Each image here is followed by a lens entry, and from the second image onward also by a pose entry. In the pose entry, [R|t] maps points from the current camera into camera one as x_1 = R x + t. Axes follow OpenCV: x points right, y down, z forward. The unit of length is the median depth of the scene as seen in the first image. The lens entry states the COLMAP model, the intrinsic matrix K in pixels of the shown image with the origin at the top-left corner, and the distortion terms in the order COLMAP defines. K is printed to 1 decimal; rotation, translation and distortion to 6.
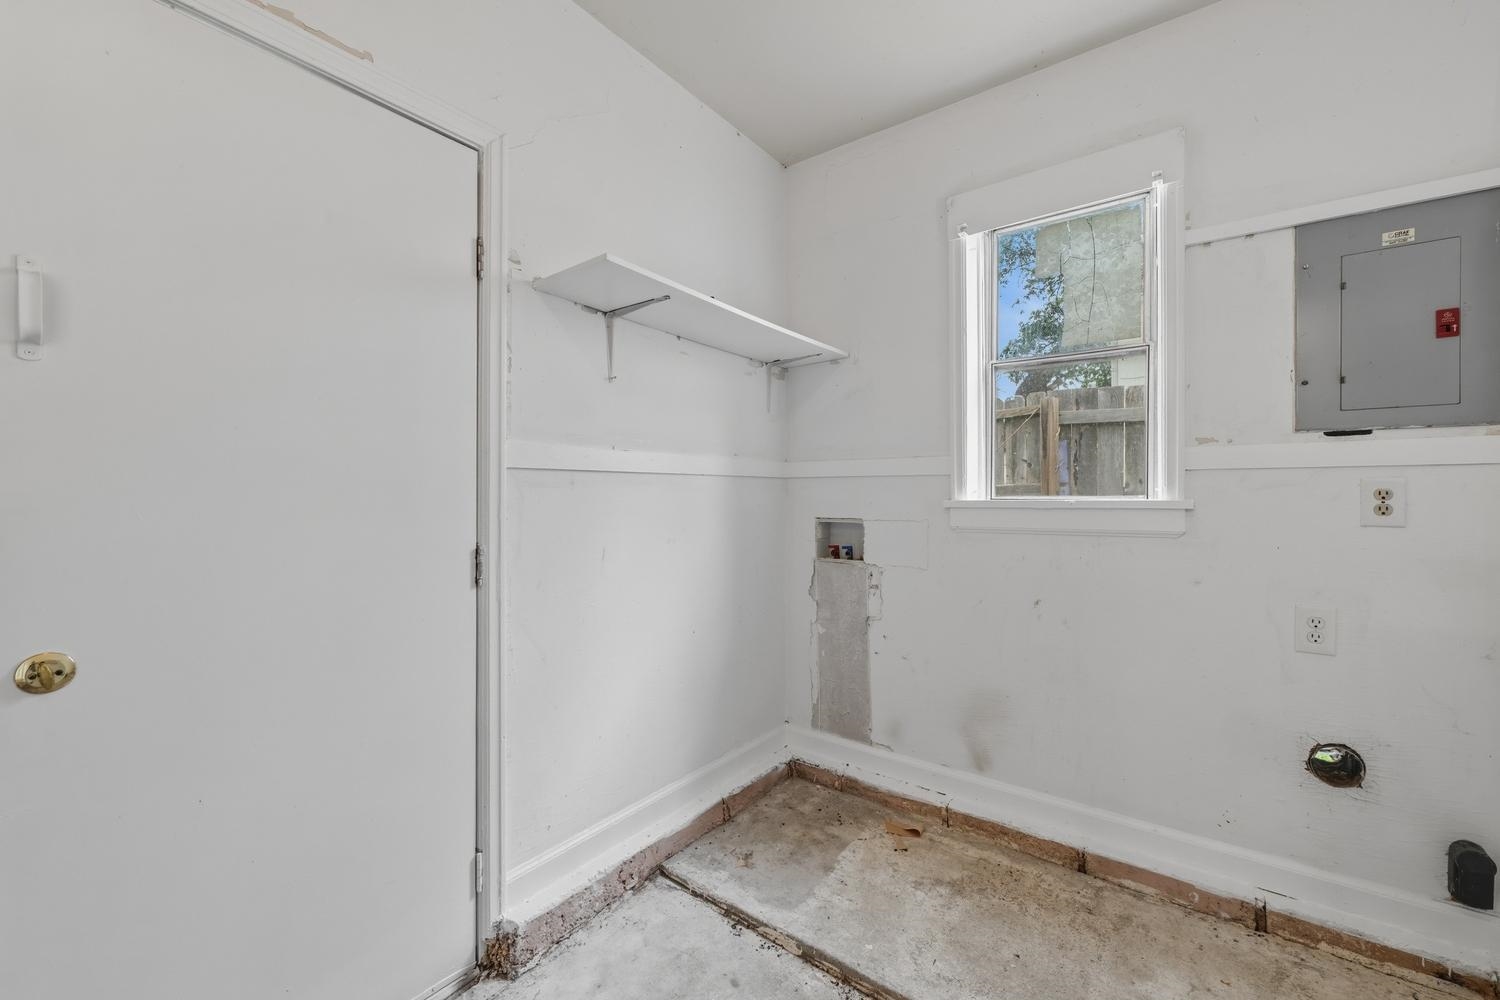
lens RADIAL K [[600.7, 0, 800.1], [0, 600.7, 494.6], [0, 0, 1]] dist [-0.000279, -0.001388]
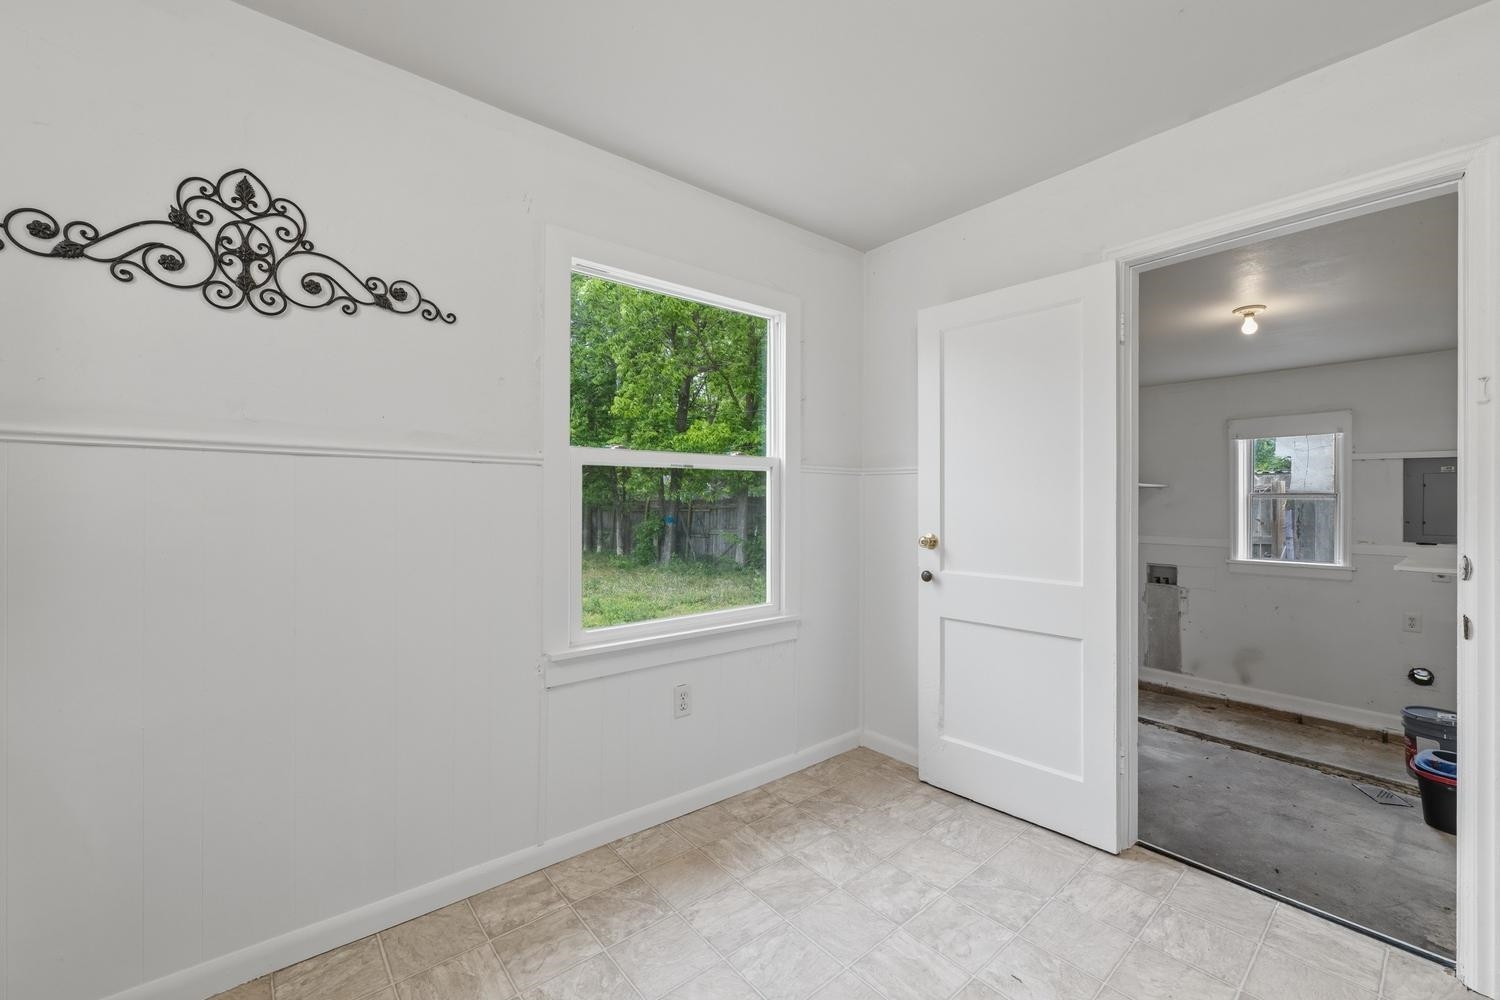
lens RADIAL K [[600.7, 0, 792.1], [0, 600.7, 505.5], [0, 0, 1]] dist [-0.000279, -0.001388]
pose [[0.963199, 0.002351, -0.268779, -0.729644], [-0.001222, 0.999990, 0.004368, -0.204045], [0.268786, -0.003879, 0.963192, -1.603371]]
